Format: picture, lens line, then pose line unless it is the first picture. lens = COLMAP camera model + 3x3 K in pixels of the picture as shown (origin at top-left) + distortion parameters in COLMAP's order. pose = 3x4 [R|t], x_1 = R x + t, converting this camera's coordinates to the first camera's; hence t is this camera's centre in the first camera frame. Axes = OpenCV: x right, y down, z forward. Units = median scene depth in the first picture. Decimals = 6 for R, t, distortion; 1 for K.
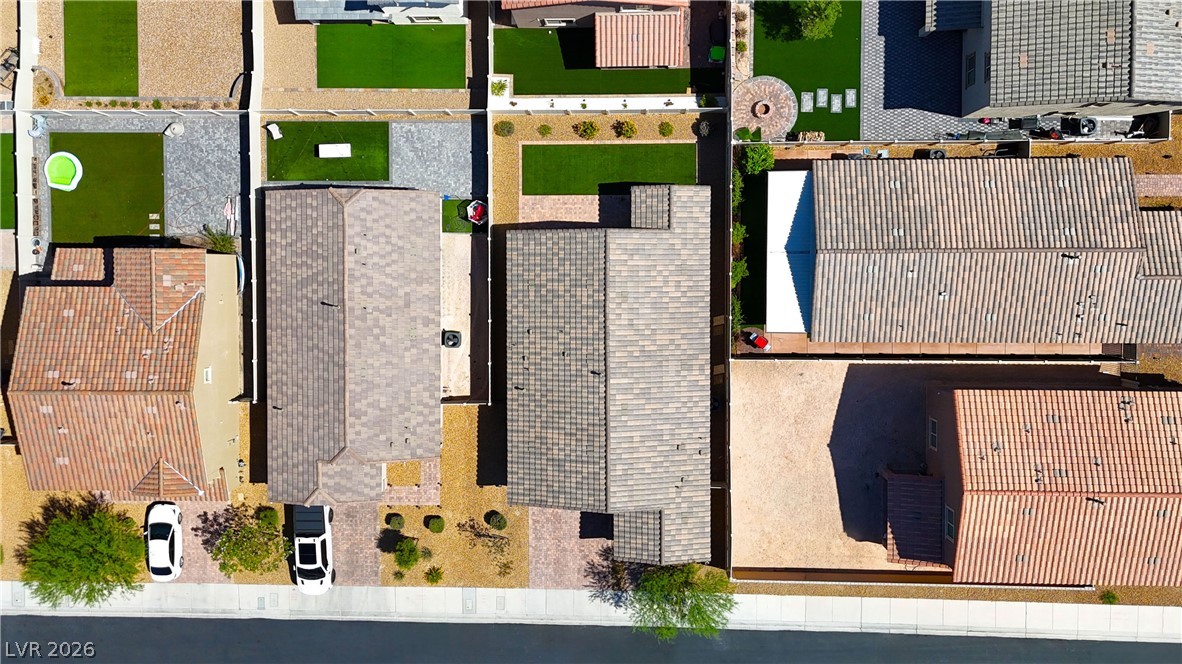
lens RADIAL K [[860.3, 0, 591.0], [0, 860.3, 332.0], [0, 0, 1]] dist [0.078466, -0.075594]
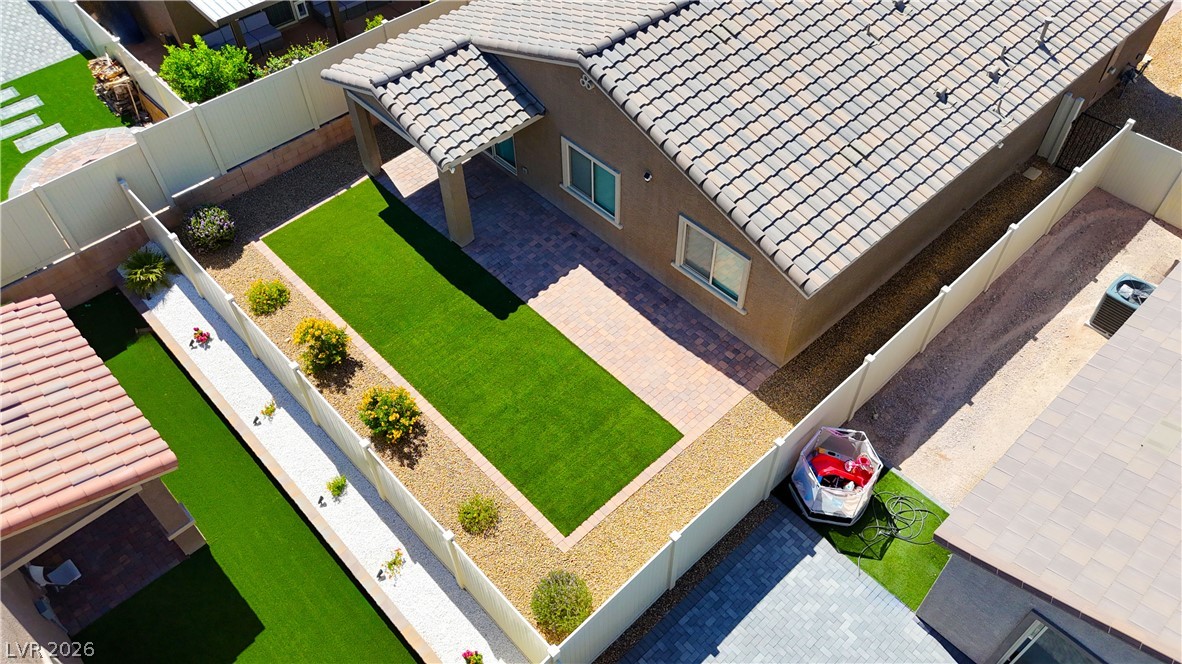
lens RADIAL K [[860.3, 0, 591.0], [0, 860.3, 332.0], [0, 0, 1]] dist [0.078466, -0.075594]
pose [[-0.684367, -0.526408, 0.504516, -0.195653], [0.725174, -0.563452, 0.395784, -0.287673], [0.075926, 0.636723, 0.767345, 0.738758]]
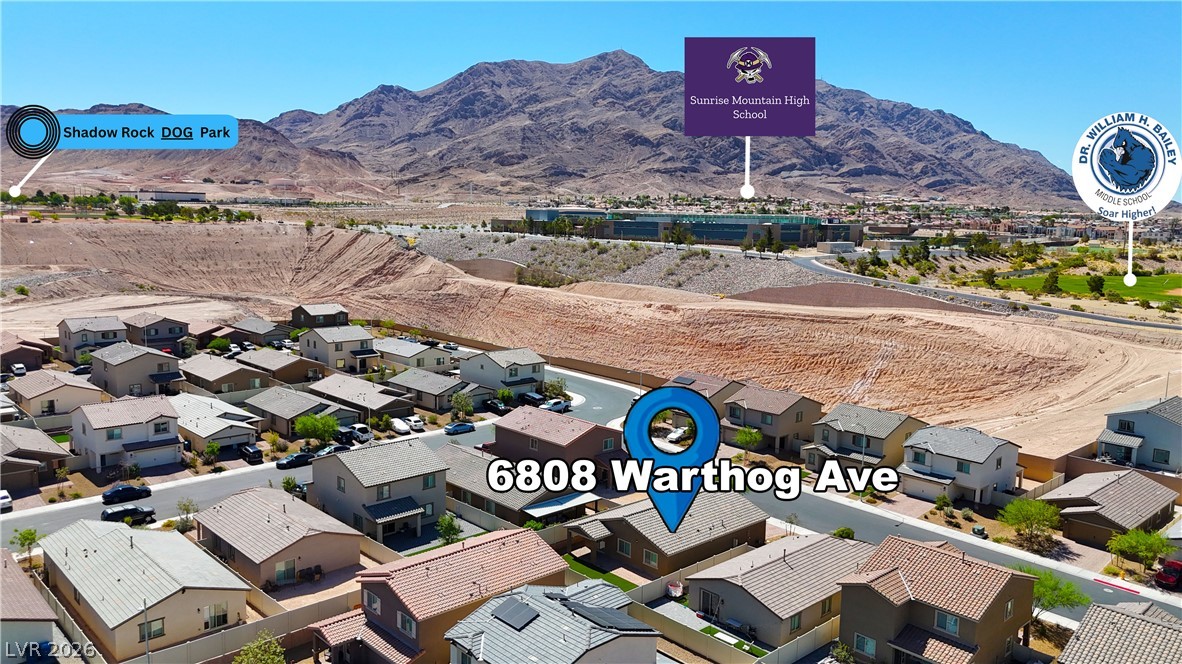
lens RADIAL K [[890.0, 0, 595.3], [0, 890.0, 331.4], [0, 0, 1]] dist [0.077970, -0.099843]
pose [[-0.684759, -0.078091, 0.724573, -1.090195], [0.727020, -0.142051, 0.671762, -1.182143], [0.050468, 0.986774, 0.154044, 0.334694]]
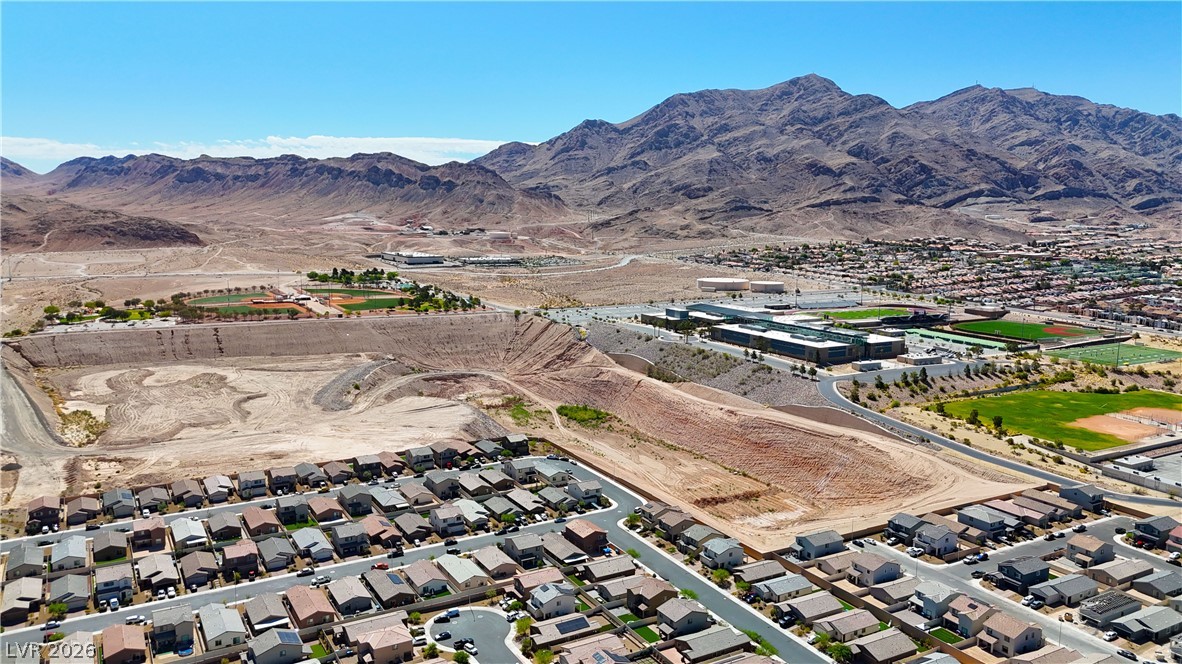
lens RADIAL K [[860.3, 0, 591.0], [0, 860.3, 332.0], [0, 0, 1]] dist [0.078466, -0.075594]
pose [[-0.503201, -0.089874, 0.859483, -4.576927], [0.862150, -0.120168, 0.492196, -2.617455], [0.059047, 0.988677, 0.137953, -1.304524]]
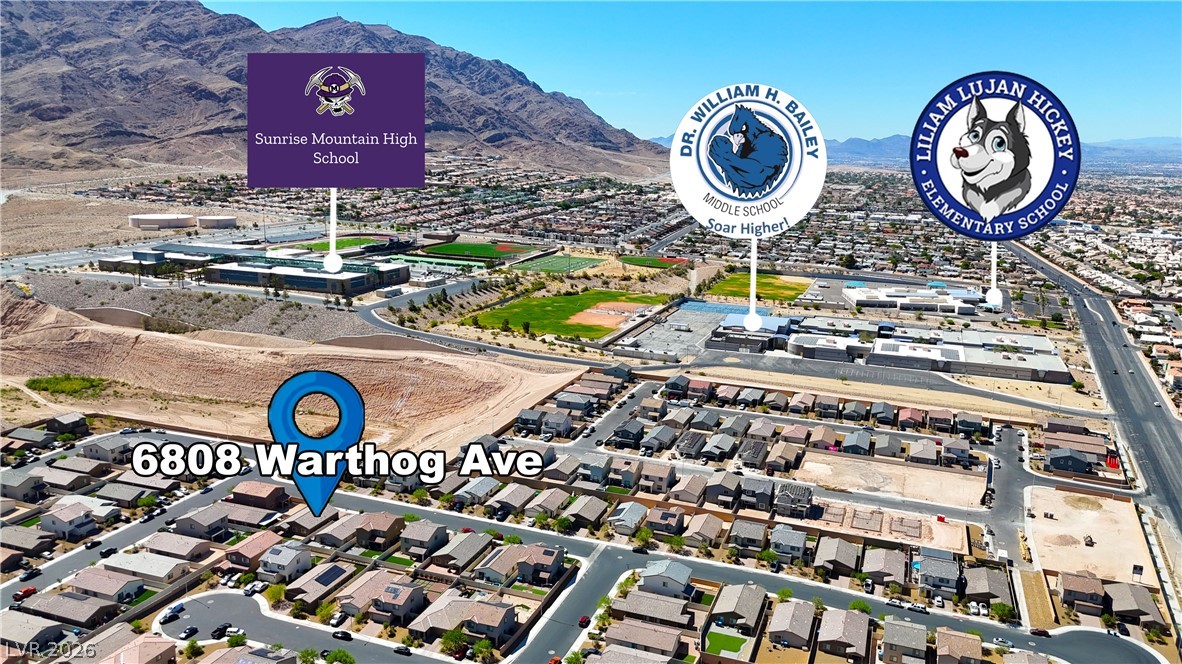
lens RADIAL K [[860.3, 0, 591.0], [0, 860.3, 332.0], [0, 0, 1]] dist [0.078466, -0.075594]
pose [[-0.936049, -0.052913, 0.347868, -3.437957], [0.349814, -0.246630, 0.903772, -3.956547], [0.037973, 0.967664, 0.249367, -1.431801]]
